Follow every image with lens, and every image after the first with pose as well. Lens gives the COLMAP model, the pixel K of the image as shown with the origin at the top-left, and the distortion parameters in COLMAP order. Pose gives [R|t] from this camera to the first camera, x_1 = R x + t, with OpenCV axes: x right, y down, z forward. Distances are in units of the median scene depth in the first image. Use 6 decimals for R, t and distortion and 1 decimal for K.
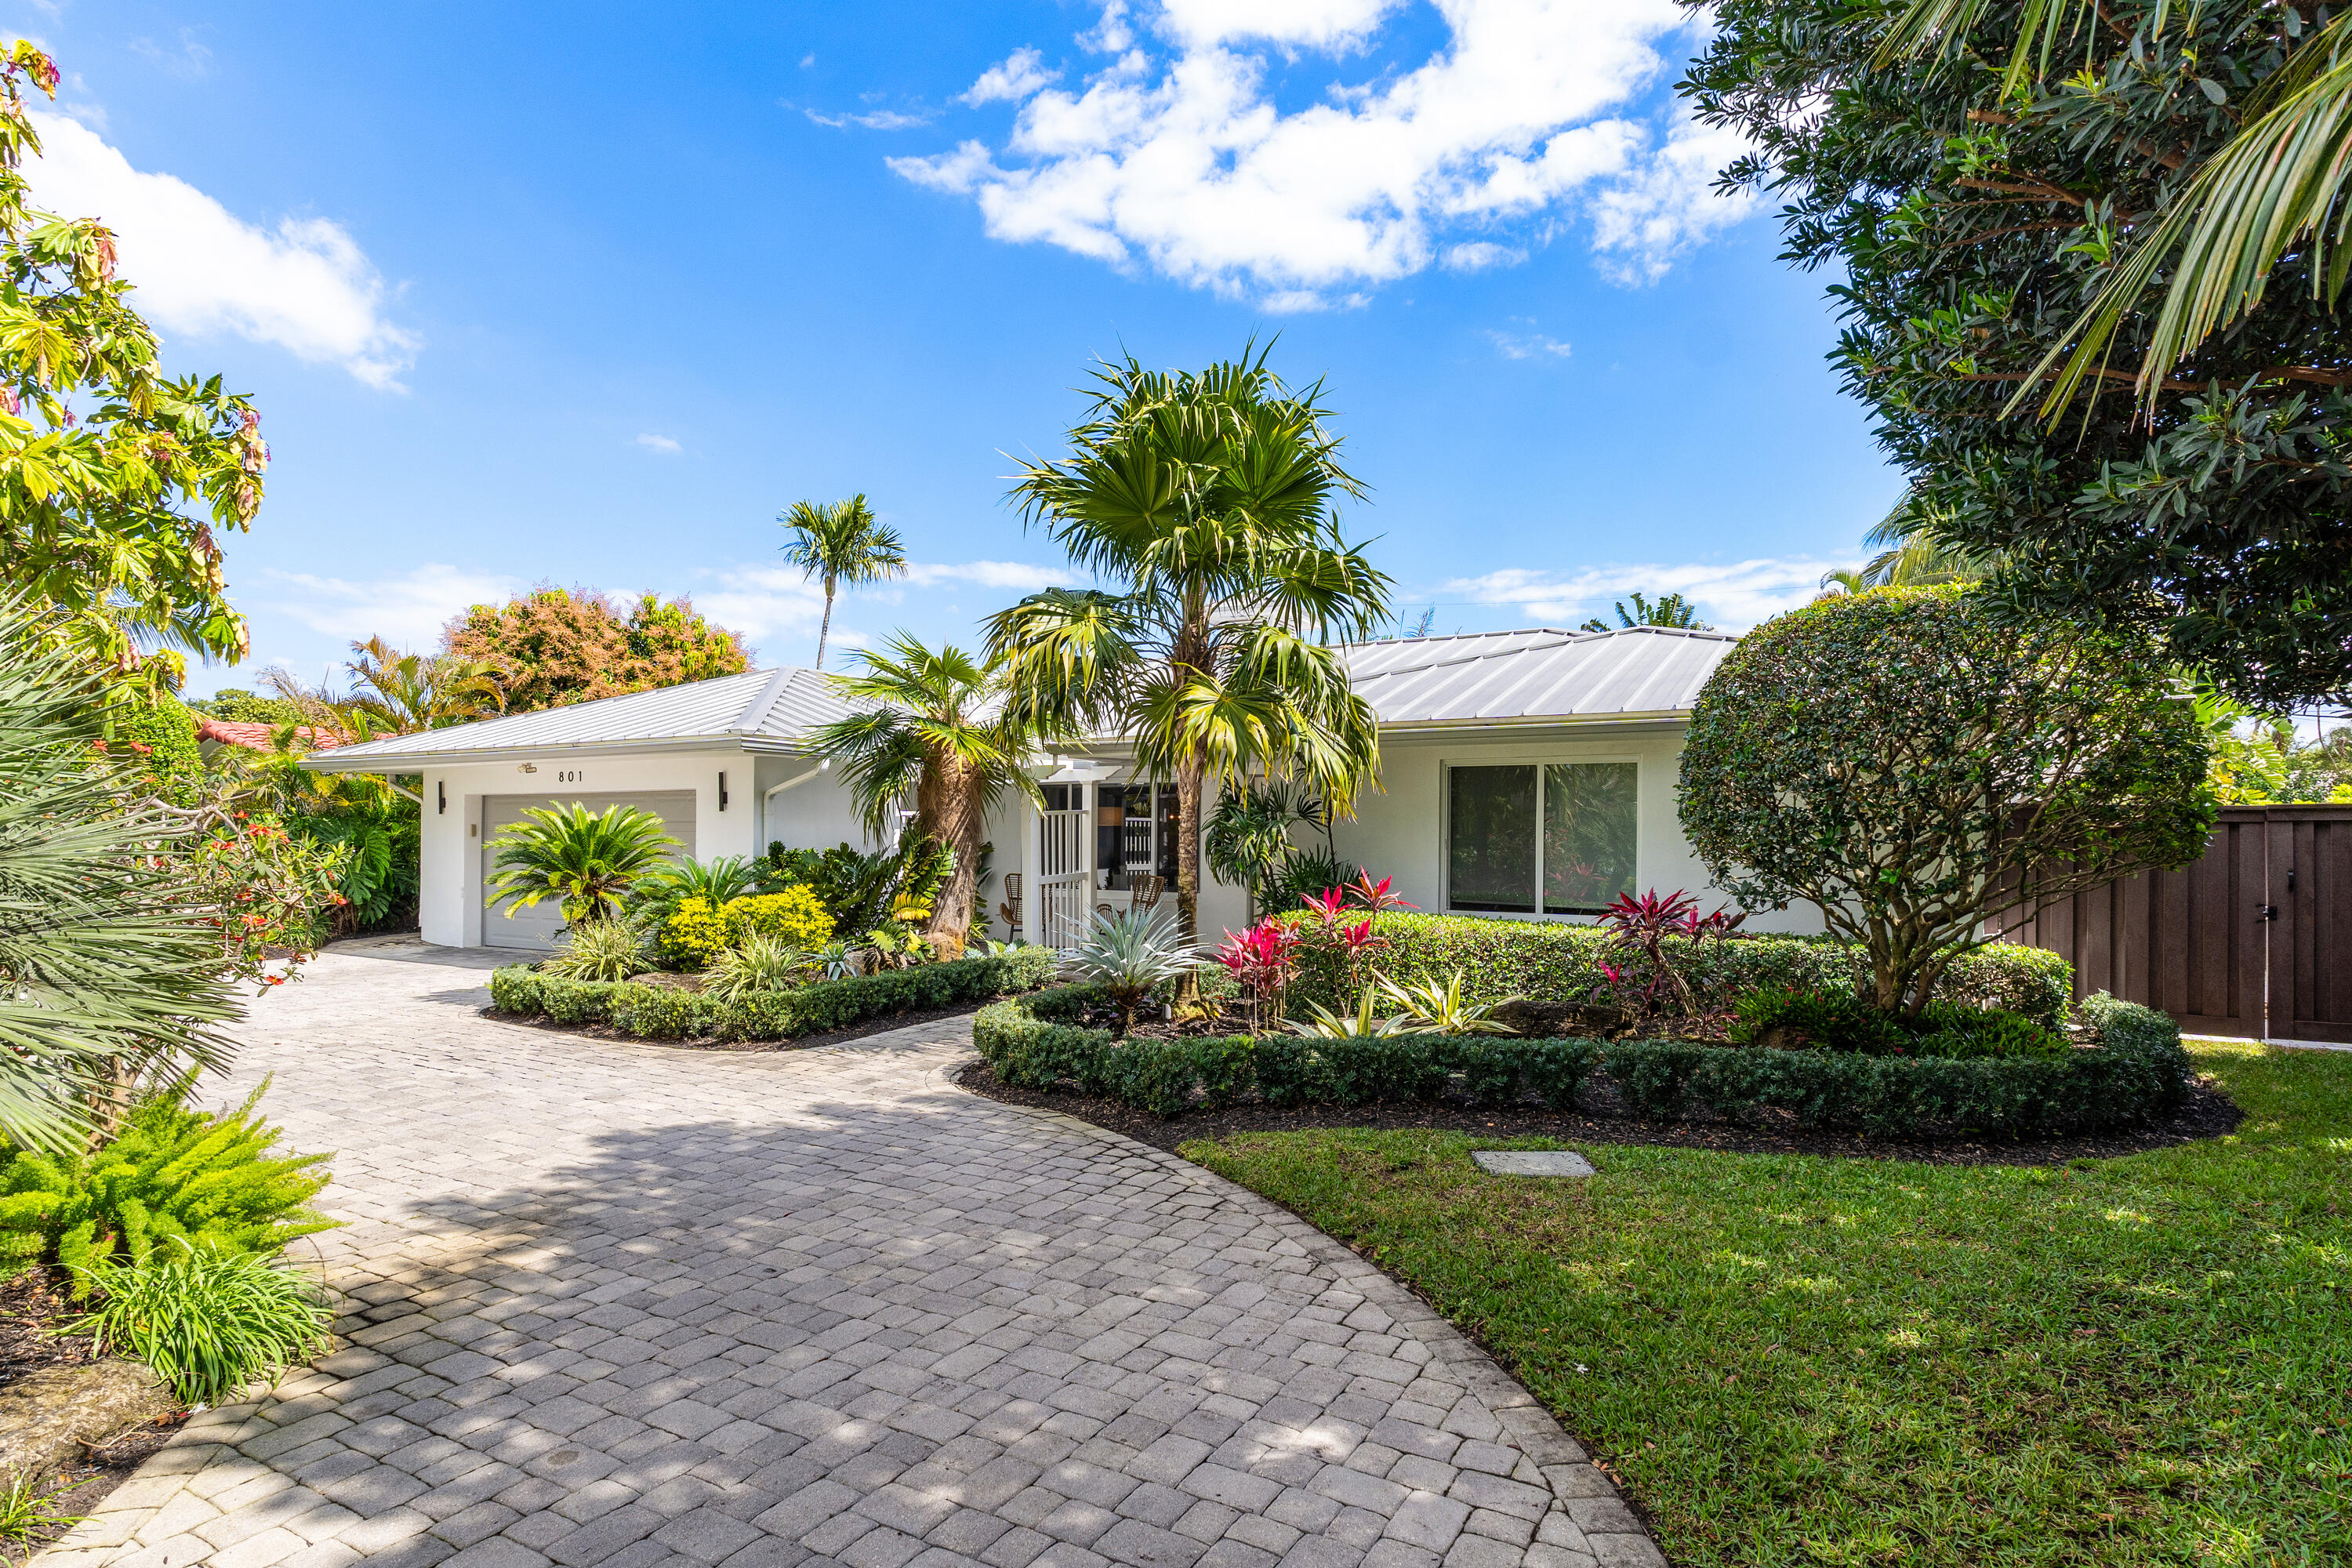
lens RADIAL K [[1129.2, 0, 1184.0], [0, 1129.2, 779.0], [0, 0, 1]] dist [0.001976, -0.000140]
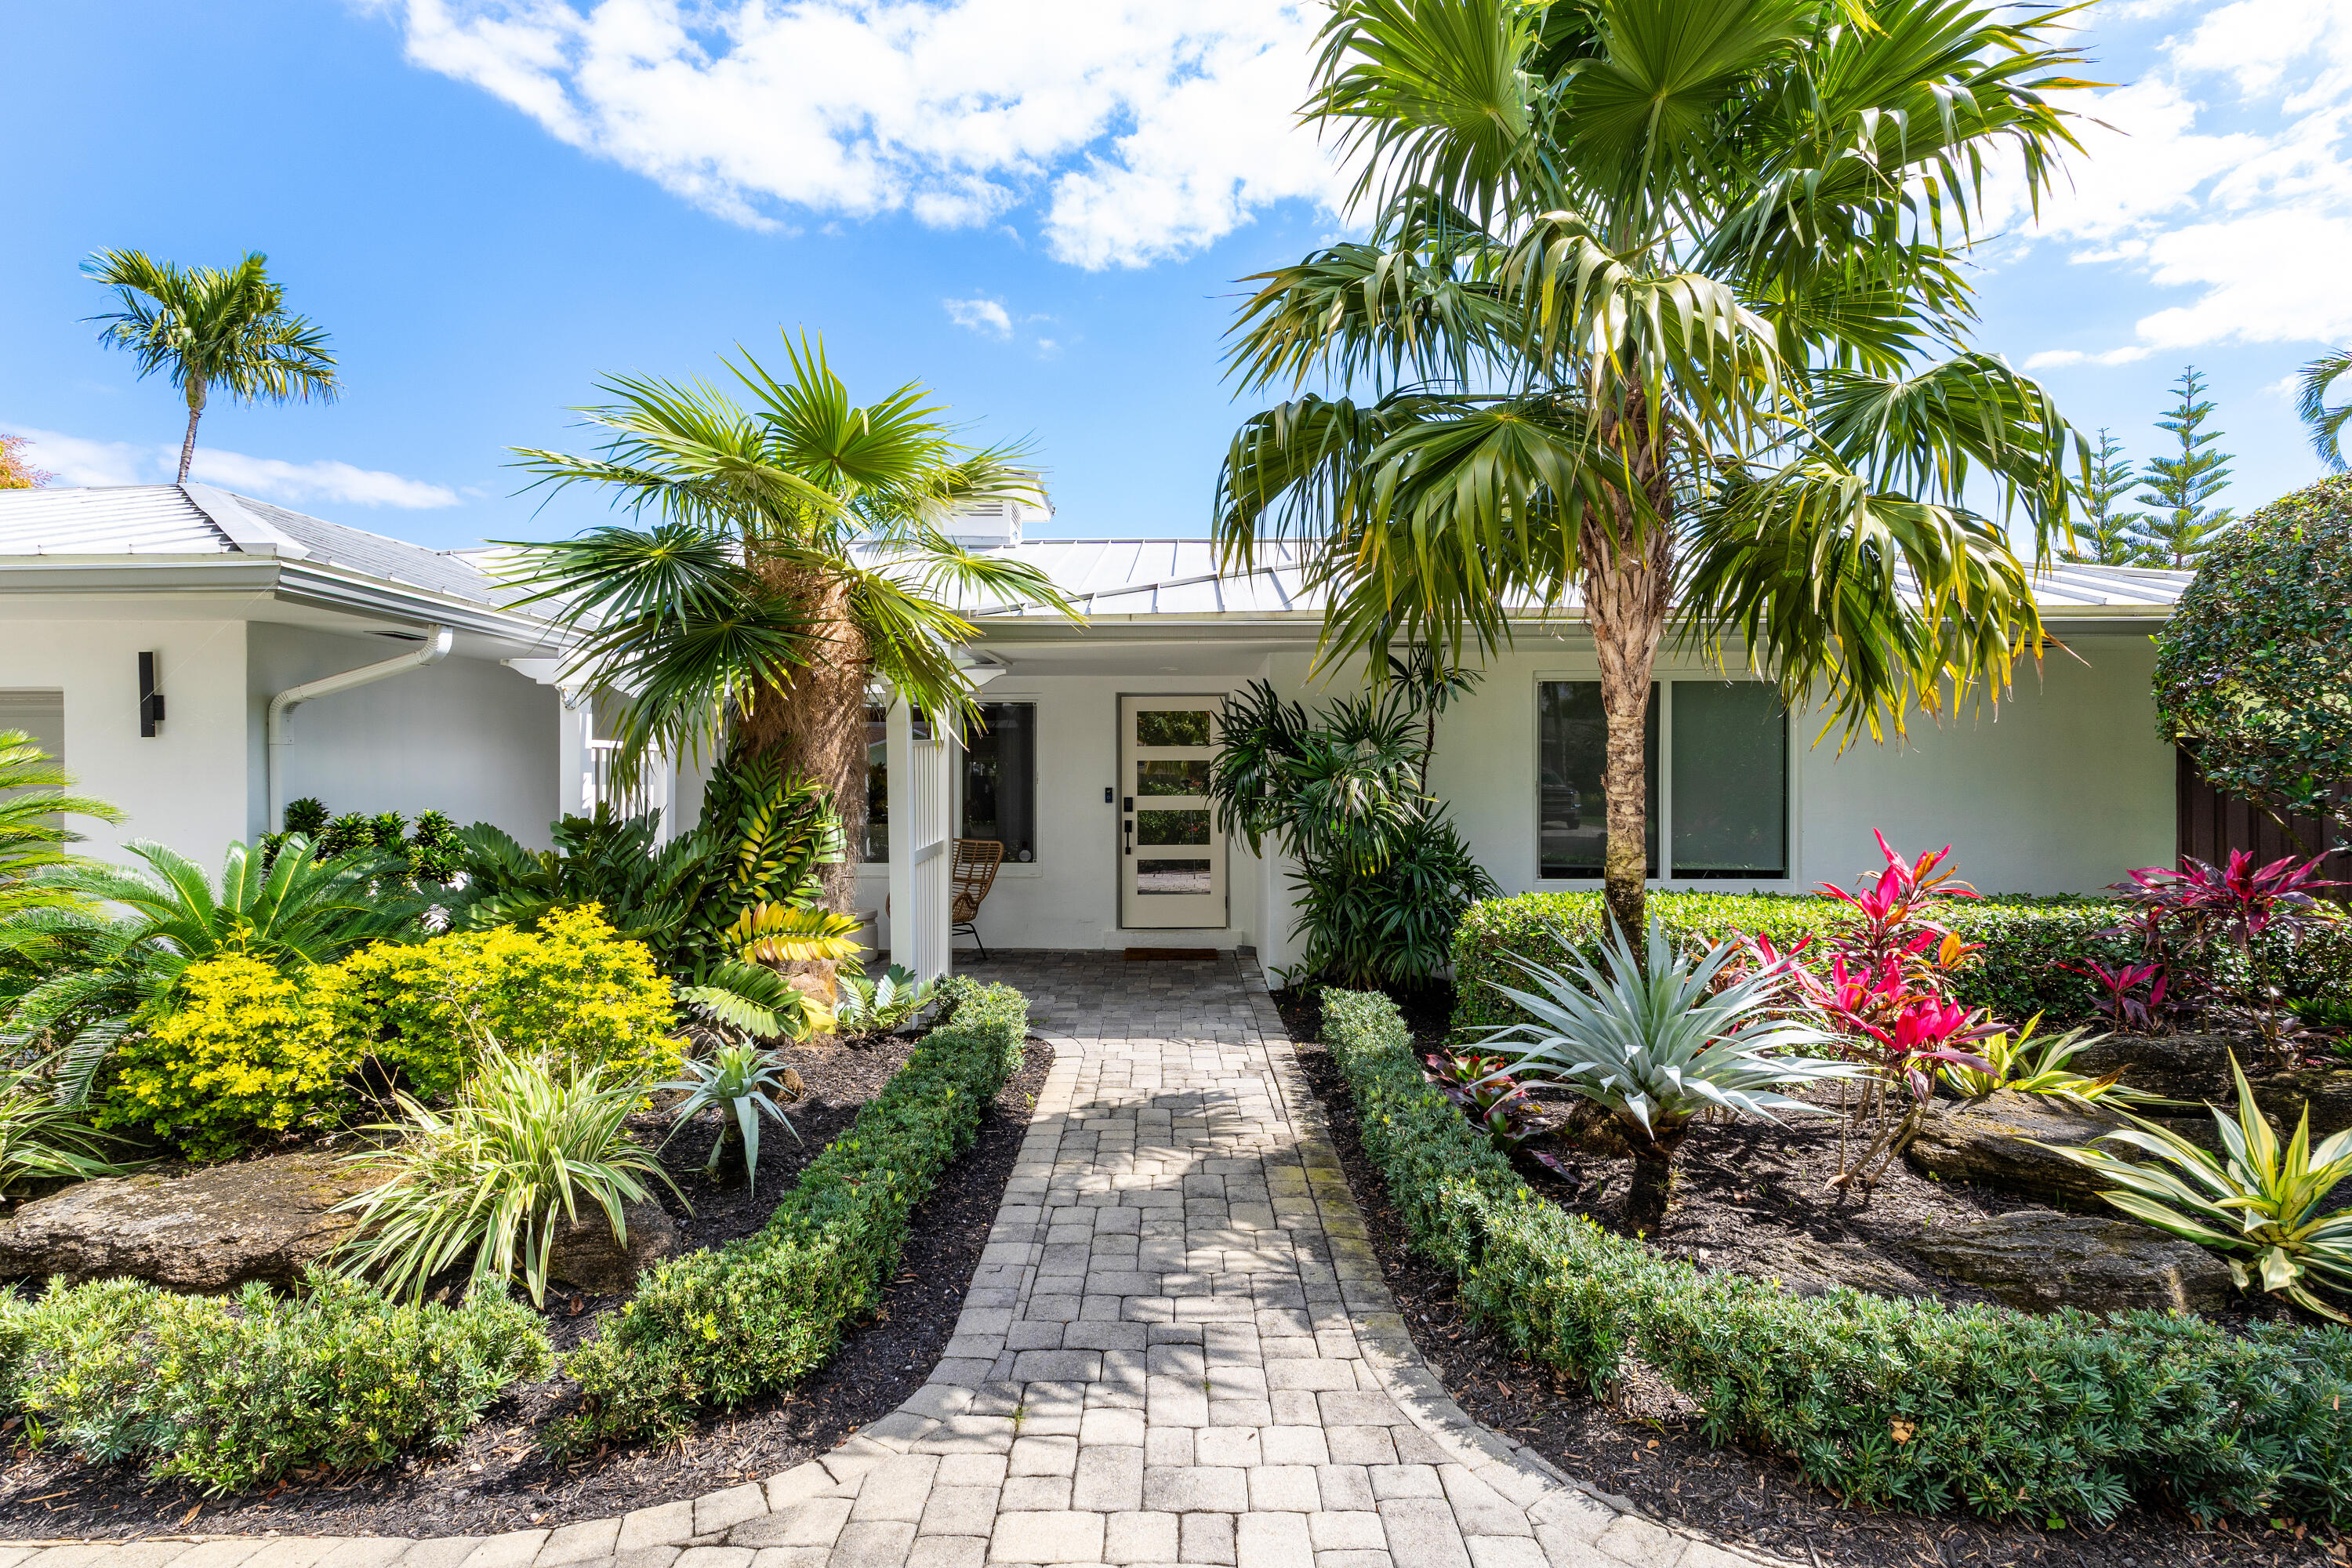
lens RADIAL K [[1156.0, 0, 1345.0], [0, 1156.0, 776.3], [0, 0, 1]] dist [0.001390, -0.000817]
pose [[0.874582, -0.006821, 0.484830, -0.219941], [-0.016877, 0.998867, 0.044497, 0.016211], [-0.484584, -0.047098, 0.873476, 0.364223]]
